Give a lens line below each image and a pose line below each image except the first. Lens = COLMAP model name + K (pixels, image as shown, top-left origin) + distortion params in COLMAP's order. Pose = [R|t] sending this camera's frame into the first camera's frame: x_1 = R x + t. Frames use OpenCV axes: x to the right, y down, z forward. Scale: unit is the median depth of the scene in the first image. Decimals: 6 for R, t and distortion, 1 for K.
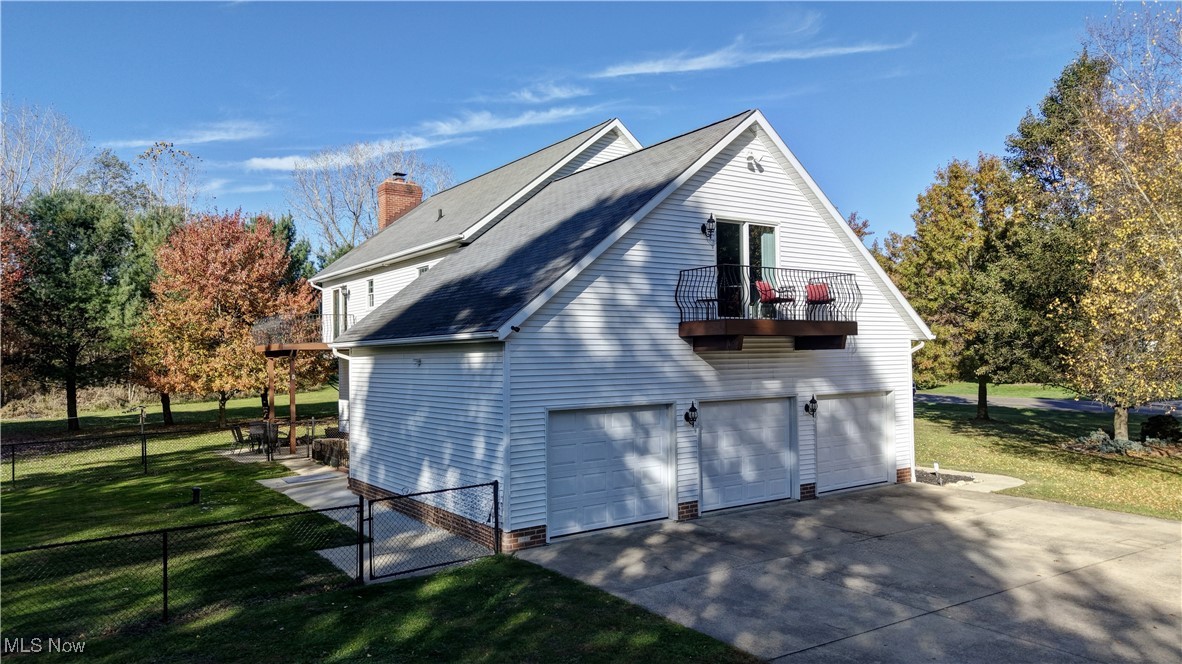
lens RADIAL K [[808.3, 0, 557.9], [0, 808.3, 349.8], [0, 0, 1]] dist [-0.010206, 0.005932]
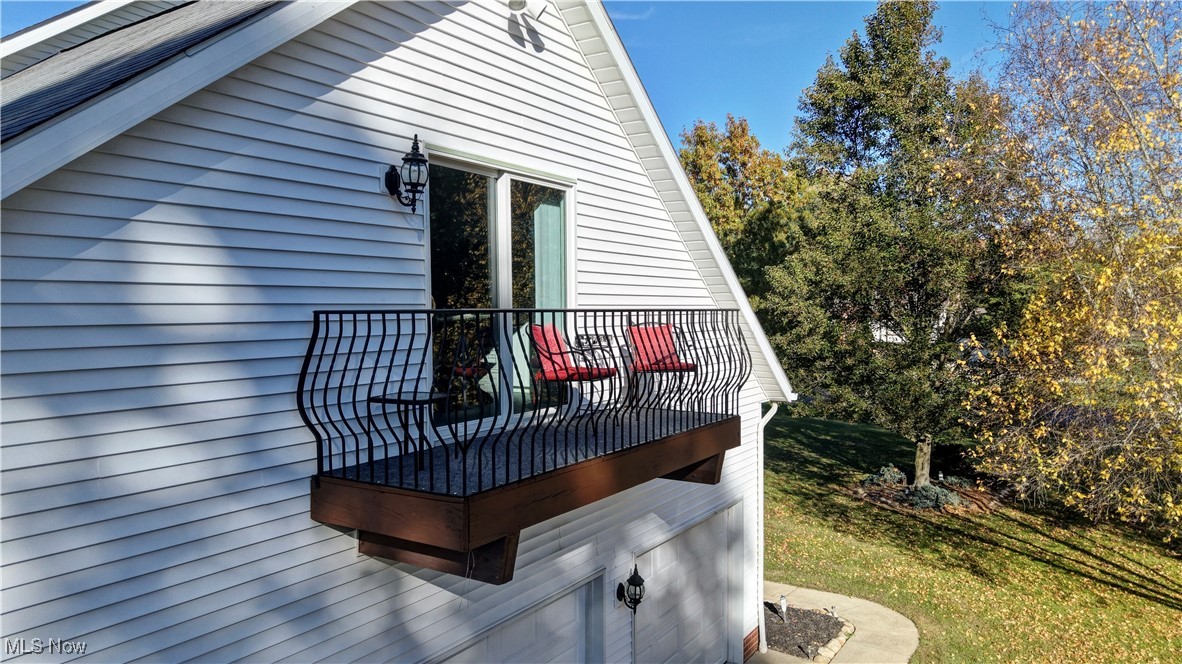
lens RADIAL K [[808.3, 0, 582.0], [0, 808.3, 331.8], [0, 0, 1]] dist [-0.010206, 0.005932]
pose [[0.921285, -0.002805, 0.388877, 0.115828], [-0.009108, 0.999544, 0.028788, -0.092199], [-0.388781, -0.030064, 0.920840, 0.621338]]
